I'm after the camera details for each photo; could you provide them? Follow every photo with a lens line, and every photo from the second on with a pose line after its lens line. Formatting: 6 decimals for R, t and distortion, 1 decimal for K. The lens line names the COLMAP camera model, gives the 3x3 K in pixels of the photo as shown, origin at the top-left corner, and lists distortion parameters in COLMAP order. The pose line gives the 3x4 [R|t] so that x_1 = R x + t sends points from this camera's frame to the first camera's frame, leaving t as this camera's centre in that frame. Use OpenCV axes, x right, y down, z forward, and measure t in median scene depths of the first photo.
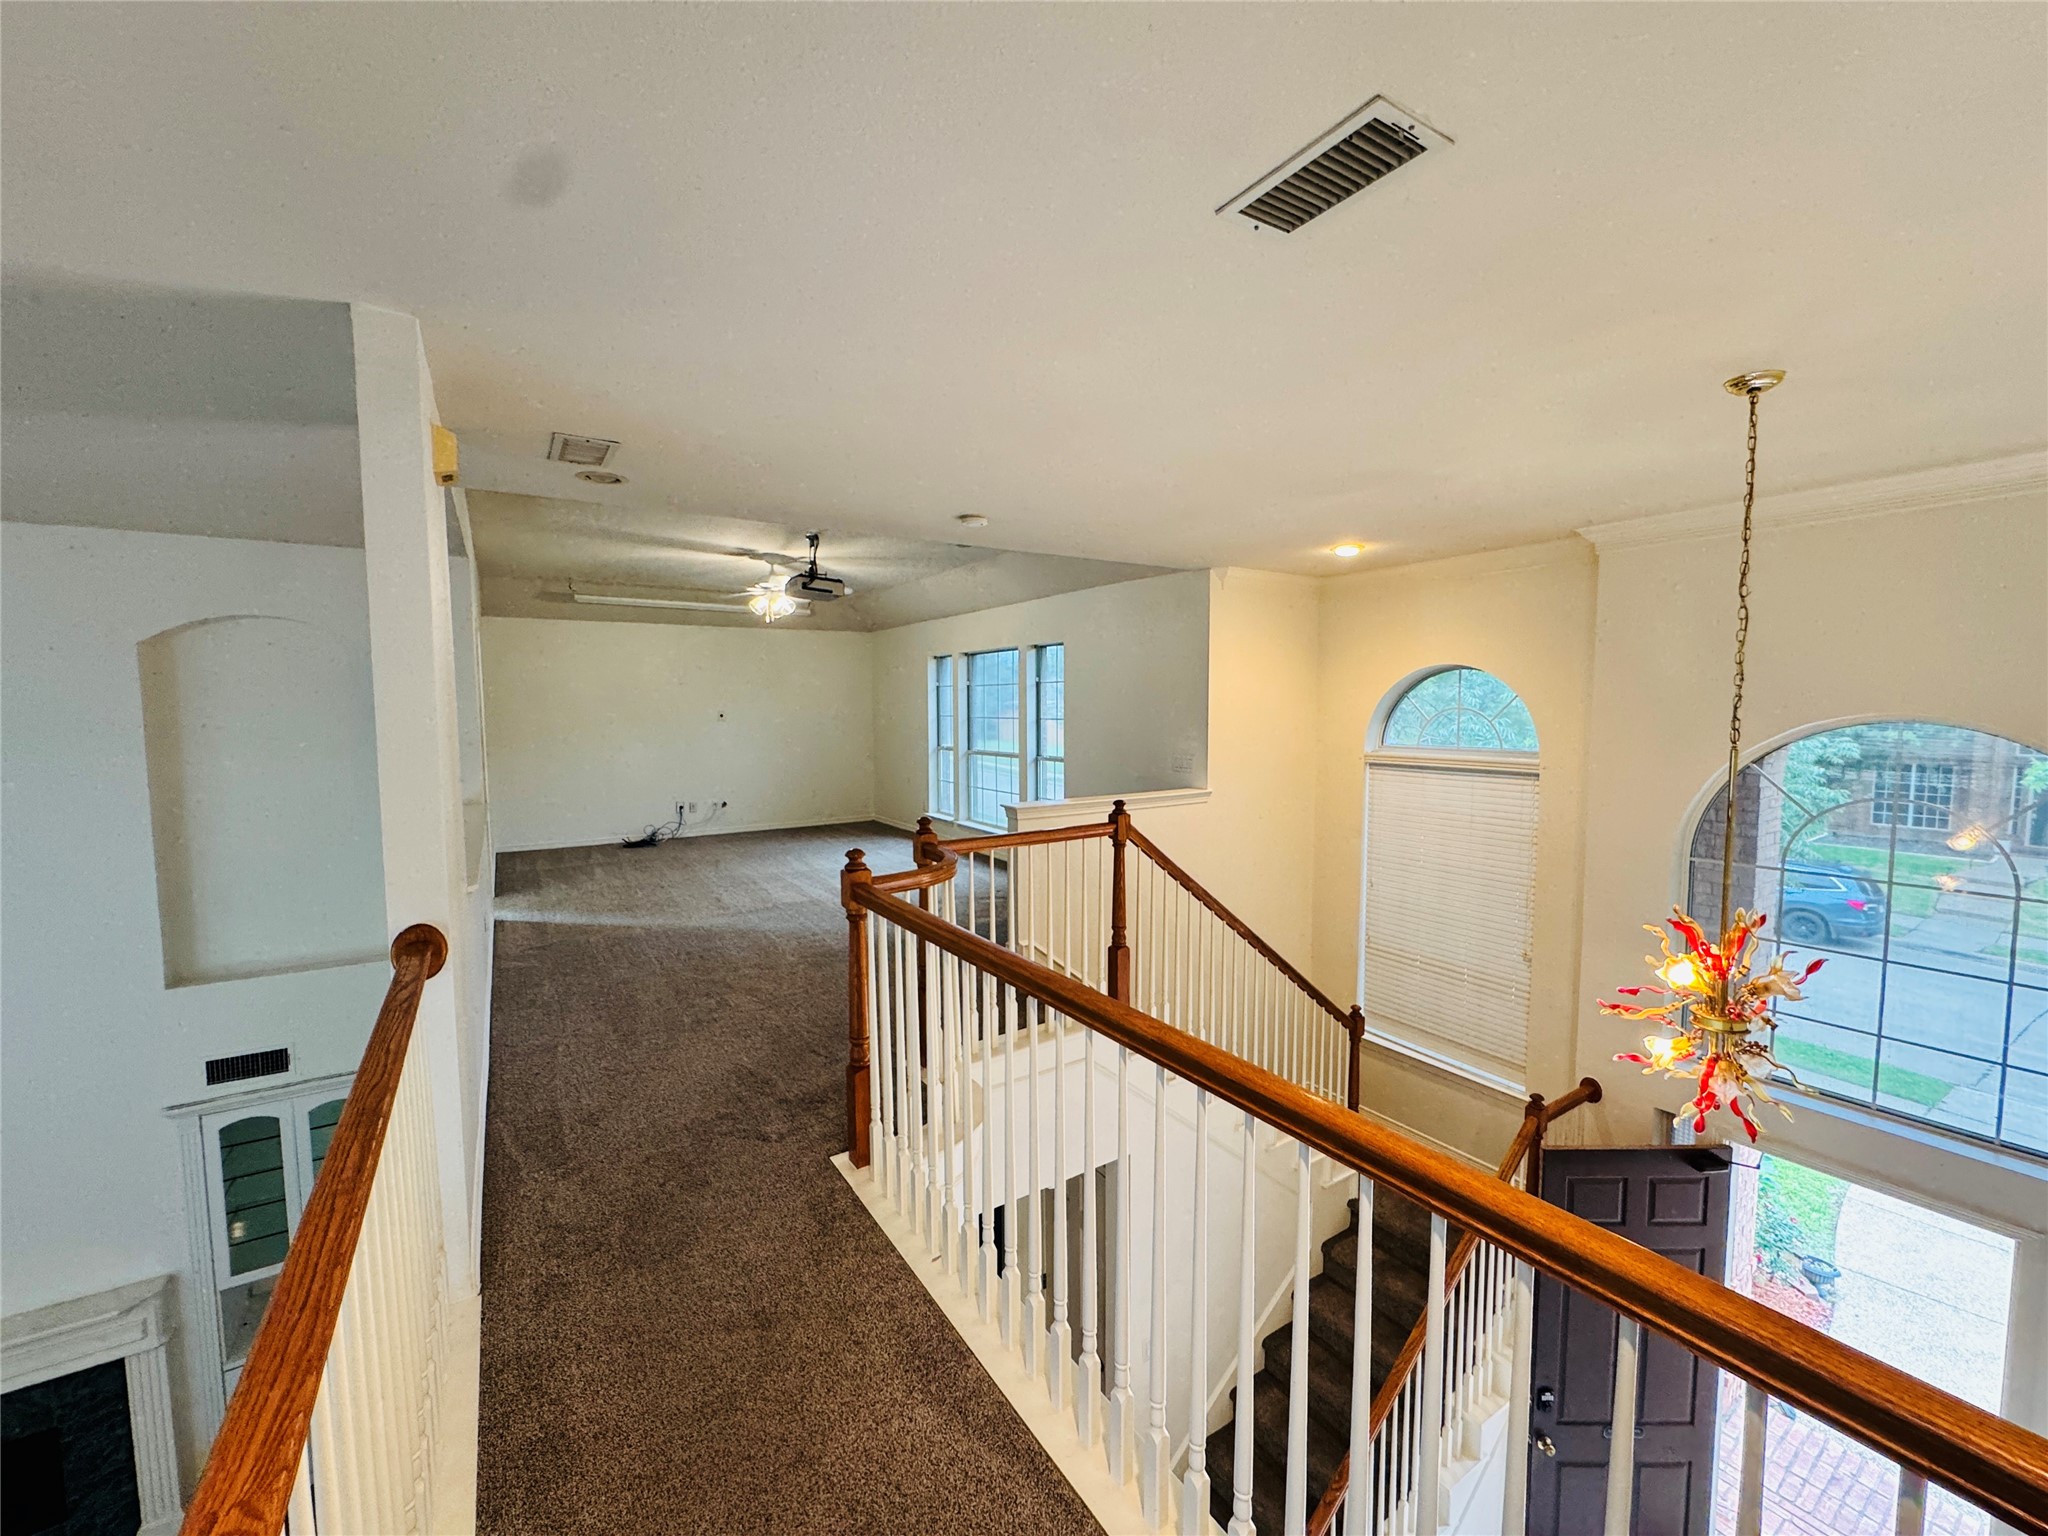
lens RADIAL K [[813.4, 0, 1020.3], [0, 813.4, 769.8], [0, 0, 1]] dist [-0.005306, 0.000502]
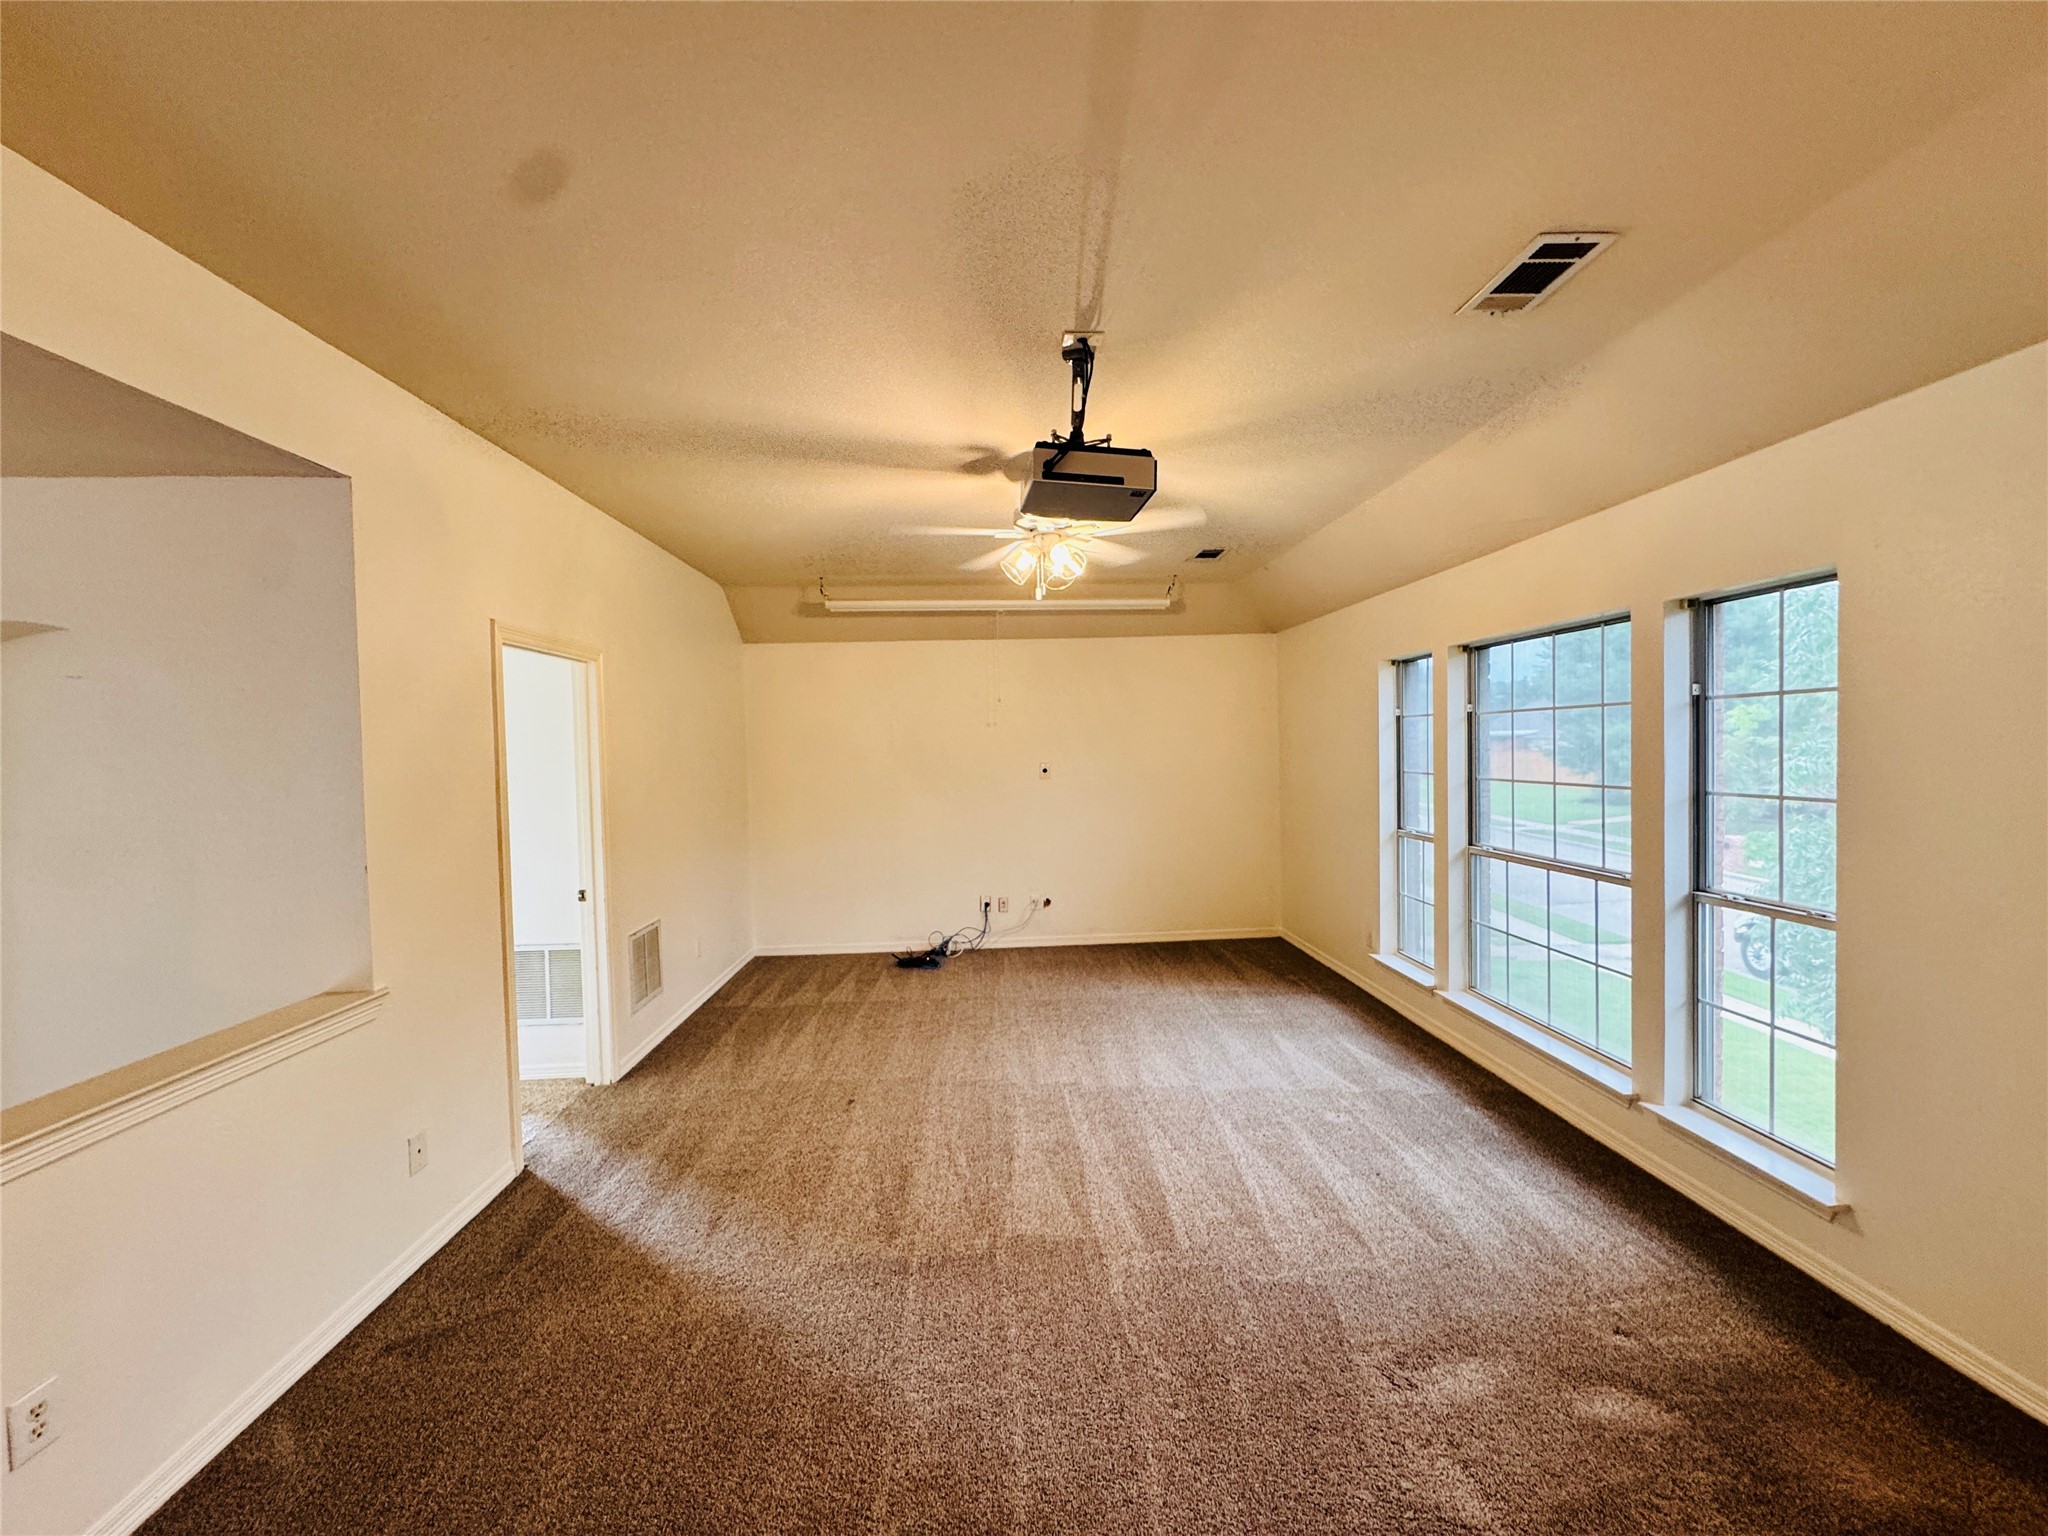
lens RADIAL K [[813.4, 0, 1019.7], [0, 813.4, 769.8], [0, 0, 1]] dist [-0.005306, 0.000502]
pose [[0.866369, 0.000160, -0.499404, -0.111069], [-0.020464, 0.999171, -0.035180, -0.093864], [0.498985, 0.040699, 0.865654, 0.902786]]
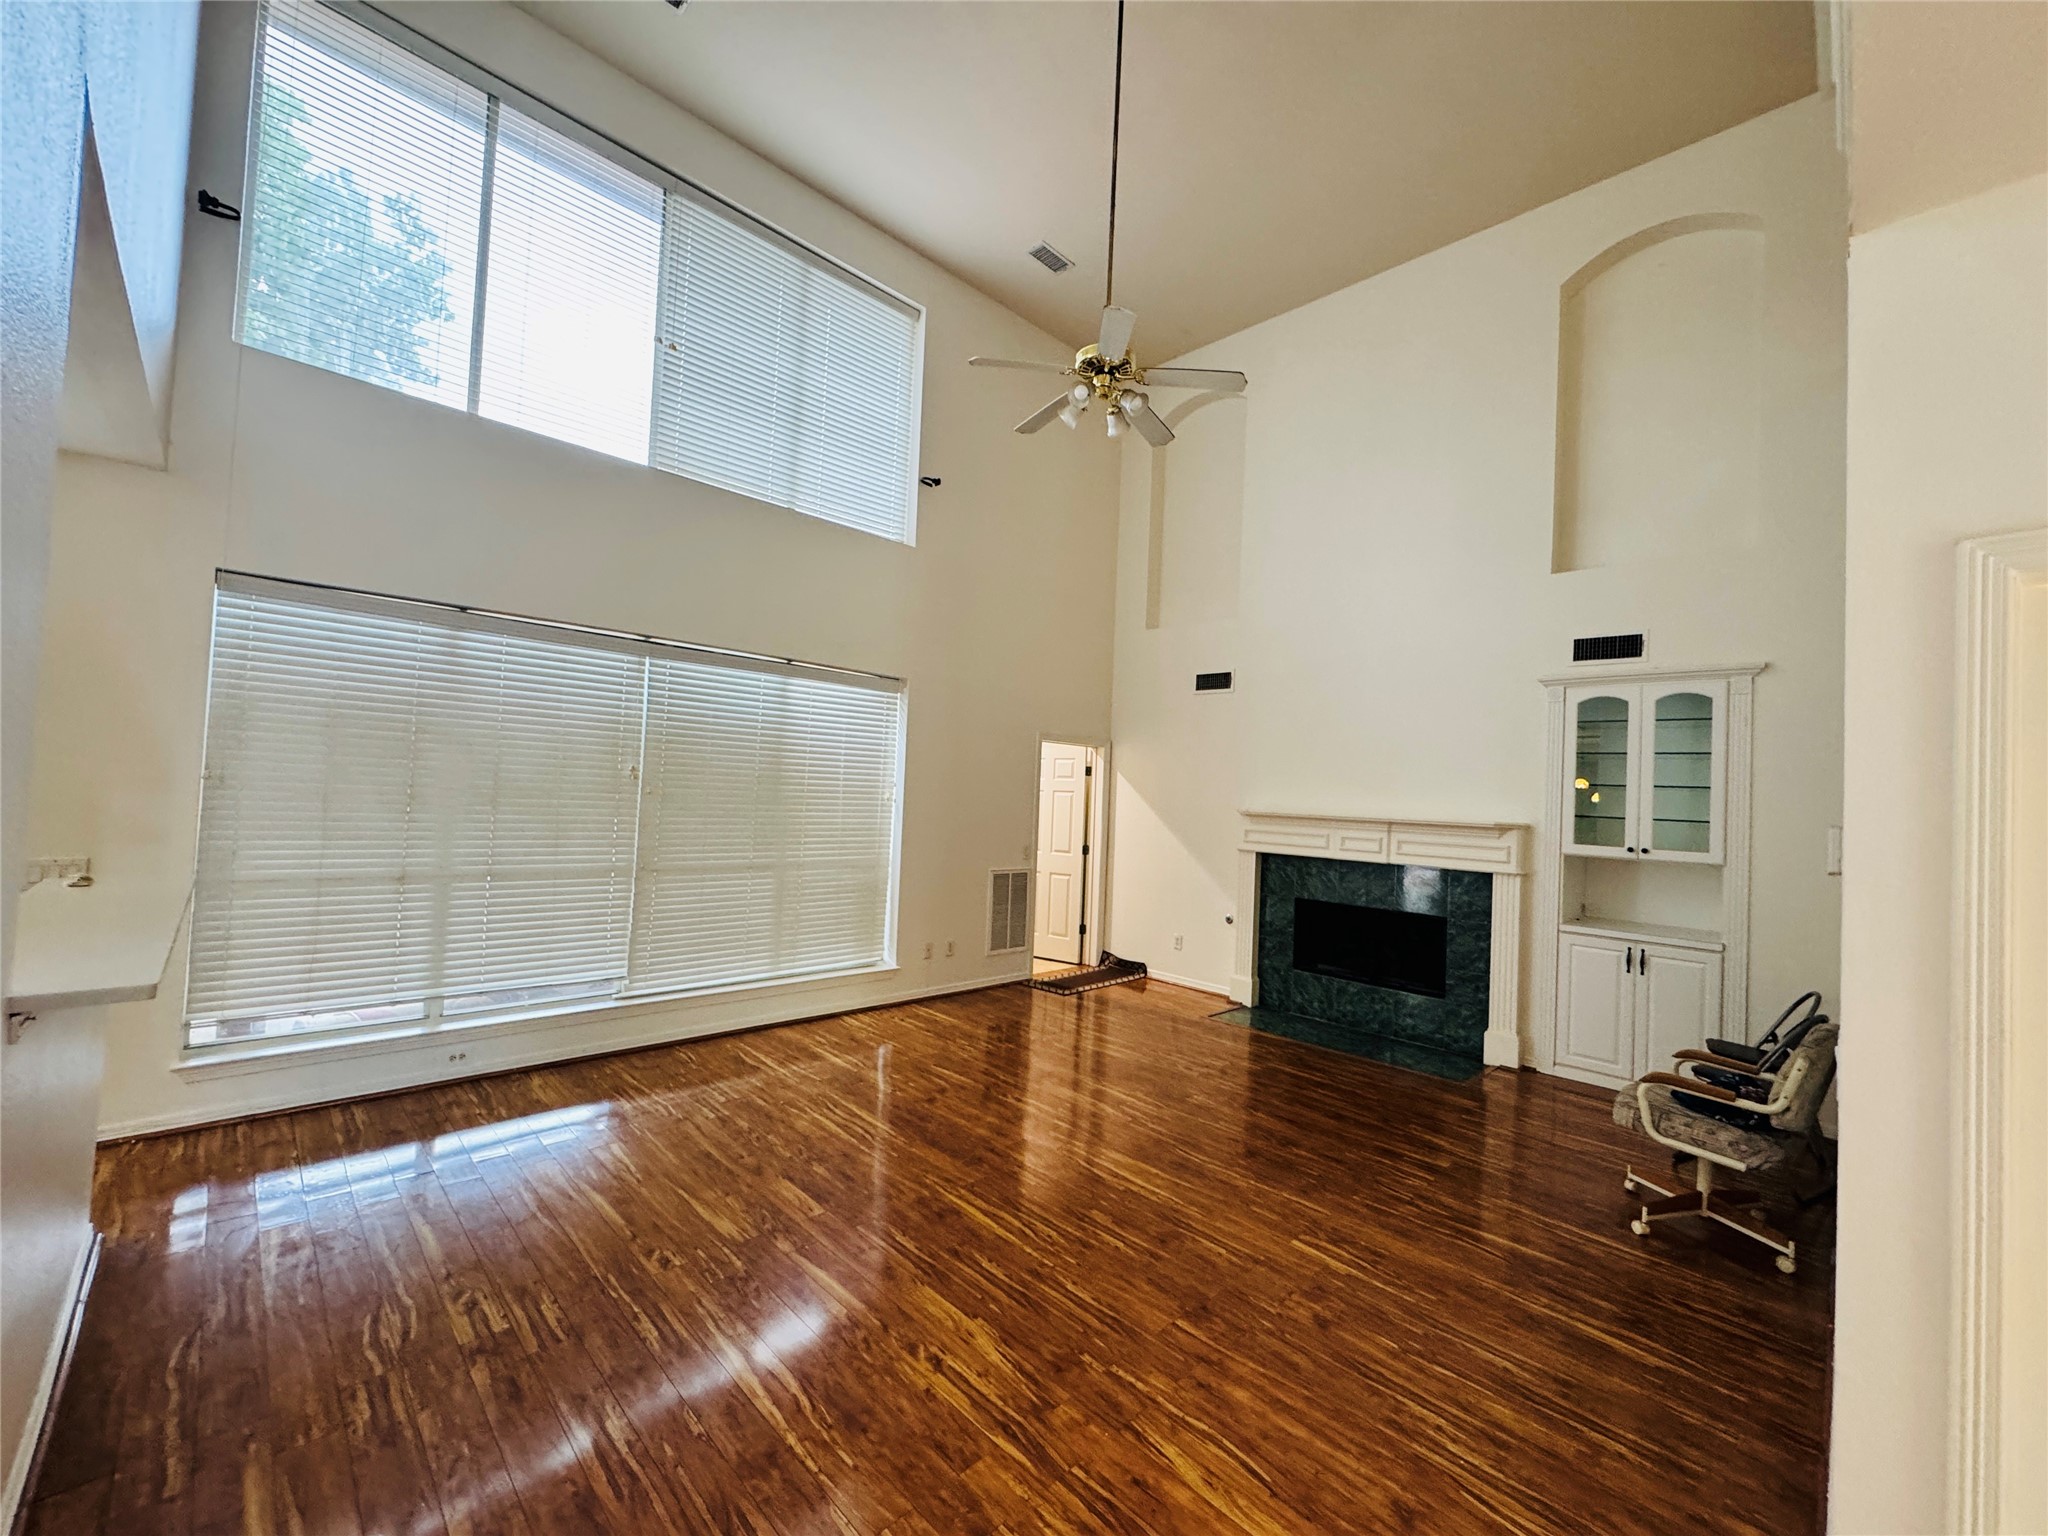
lens RADIAL K [[813.4, 0, 1025.2], [0, 813.4, 771.8], [0, 0, 1]] dist [-0.005306, 0.000502]
pose [[0.200239, -0.011487, -0.979680, -0.056734], [-0.120677, 0.992028, -0.036297, 0.646589], [0.972287, 0.125493, 0.197256, 0.058168]]
